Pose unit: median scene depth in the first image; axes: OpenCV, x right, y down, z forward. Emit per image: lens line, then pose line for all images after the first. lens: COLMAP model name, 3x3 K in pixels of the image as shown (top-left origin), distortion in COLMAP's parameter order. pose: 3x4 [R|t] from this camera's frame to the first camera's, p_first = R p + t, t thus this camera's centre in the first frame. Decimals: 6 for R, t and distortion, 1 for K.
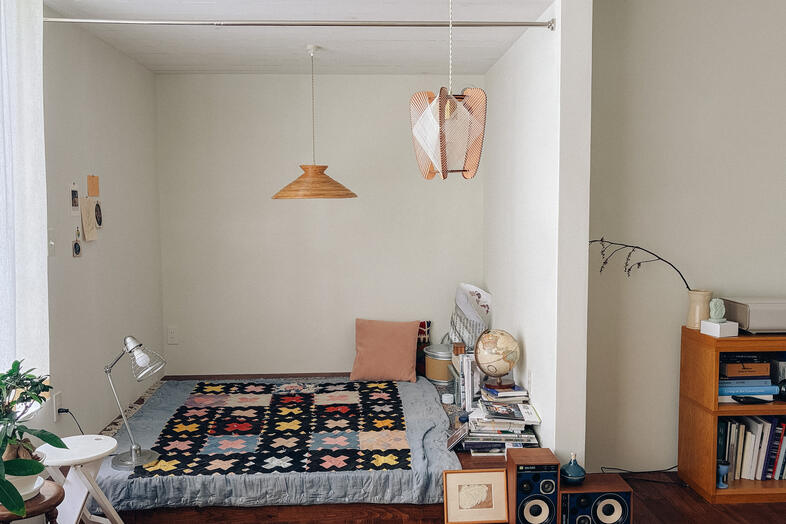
lens RADIAL K [[713.8, 0, 393.0], [0, 713.8, 262.0], [0, 0, 1]] dist [0.000657, 0.009085]
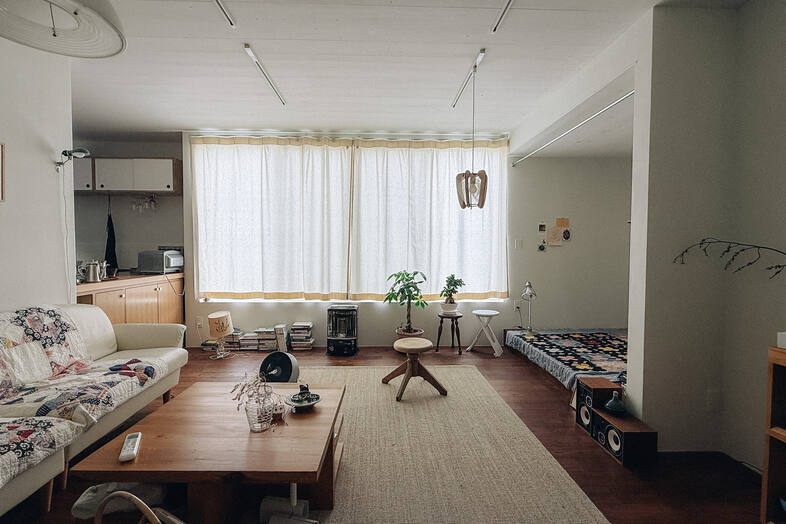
lens RADIAL K [[372.8, 0, 389.7], [0, 372.8, 262.9], [0, 0, 1]] dist [0.000184, 0.000212]
pose [[-0.014327, 0.042368, -0.998999, 0.895871], [-0.084972, 0.995436, 0.043436, 0.022202], [0.996280, 0.085509, -0.010662, 0.506240]]
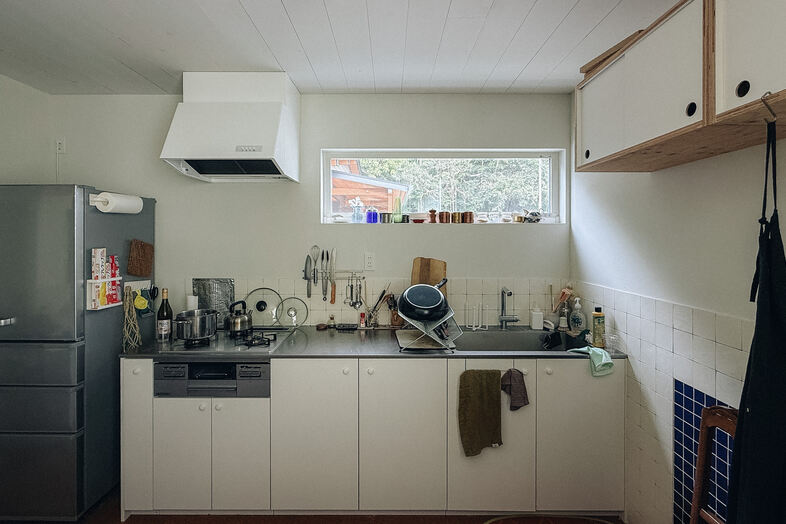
lens RADIAL K [[382.1, 0, 390.3], [0, 382.1, 241.8], [0, 0, 1]] dist [0.000520, -0.000027]
pose [[-0.998663, 0.004481, 0.051491, -0.165385], [0.009158, 0.995812, 0.090960, -0.016517], [-0.050867, 0.091310, -0.994522, -0.229829]]
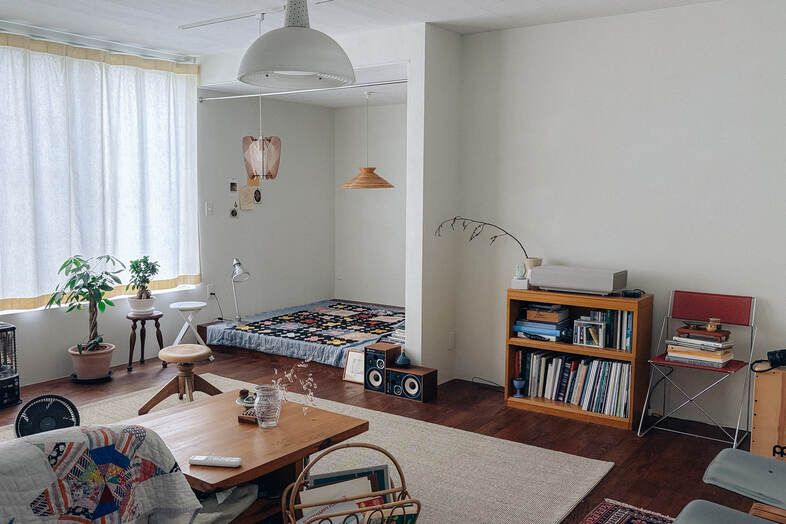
lens RADIAL K [[712.8, 0, 393.0], [0, 712.8, 262.0], [0, 0, 1]] dist [0.047275, -0.099872]
pose [[0.790461, 0.072551, -0.608200, 1.103447], [-0.061707, 0.997341, 0.038772, 0.011288], [0.609396, 0.006883, 0.792836, -0.265700]]
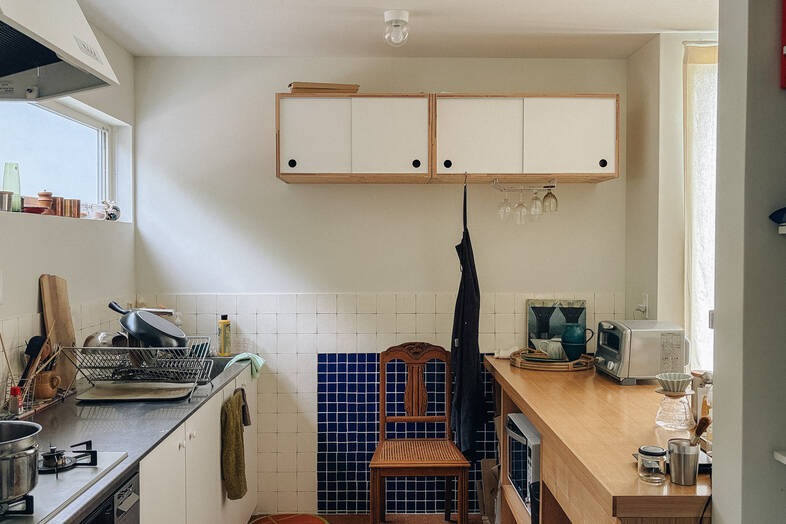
lens RADIAL K [[713.8, 0, 393.0], [0, 713.8, 262.0], [0, 0, 1]] dist [0.000657, 0.009085]
pose [[-0.020916, 0.032393, -0.999256, 0.648030], [-0.079518, 0.996255, 0.033960, 0.011685], [0.996614, 0.080169, -0.018262, -0.596990]]
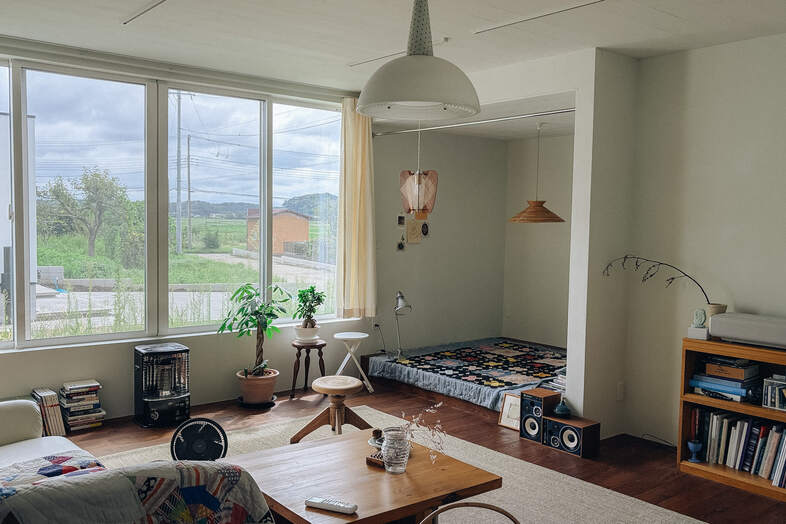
lens RADIAL K [[712.8, 0, 393.0], [0, 712.8, 262.0], [0, 0, 1]] dist [0.047275, -0.099872]
pose [[0.600970, 0.062391, -0.796833, 1.114298], [-0.086053, 0.996204, 0.013101, -0.000169], [0.794626, 0.060696, 0.604058, -0.180563]]
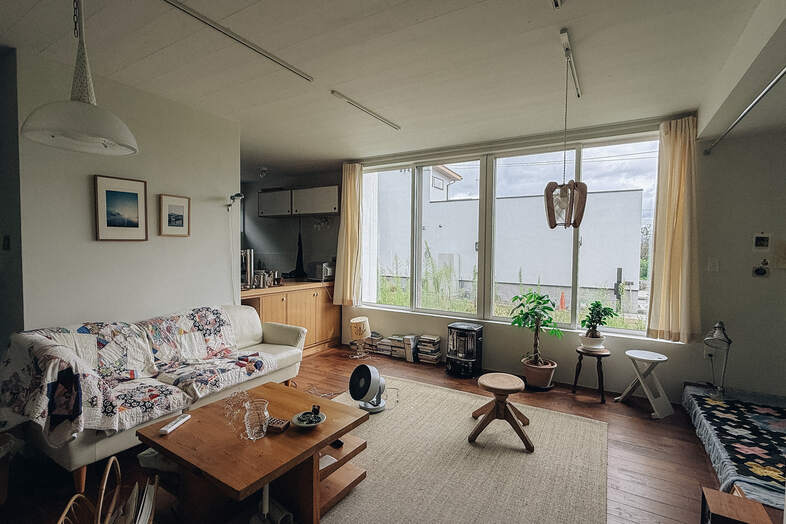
lens RADIAL K [[372.8, 0, 389.7], [0, 372.8, 262.9], [0, 0, 1]] dist [0.000184, 0.000212]
pose [[-0.555761, 0.031905, -0.830730, 0.779762], [-0.076355, 0.993081, 0.089222, -0.052776], [0.827828, 0.113017, -0.549479, 0.787189]]
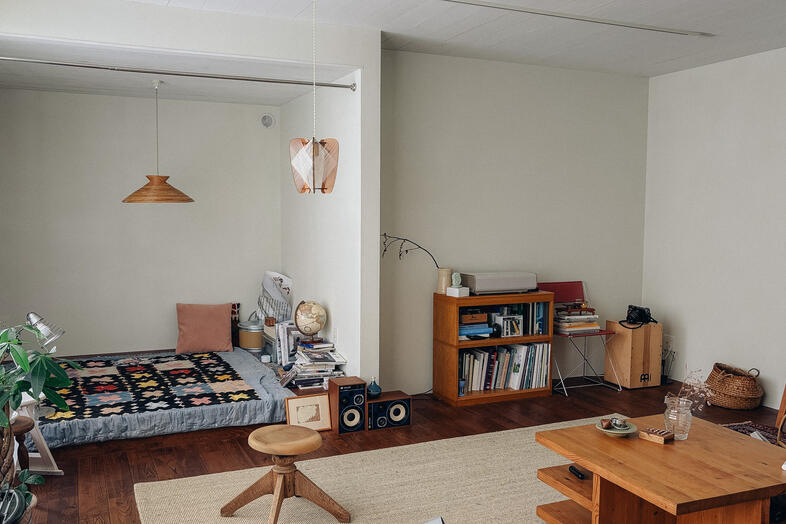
lens RADIAL K [[713.8, 0, 393.0], [0, 713.8, 262.0], [0, 0, 1]] dist [0.000657, 0.009085]
pose [[0.929159, -0.016588, 0.369309, -0.233858], [0.018608, 0.999825, -0.001909, 0.029292], [-0.369212, 0.008646, 0.929305, -0.366600]]
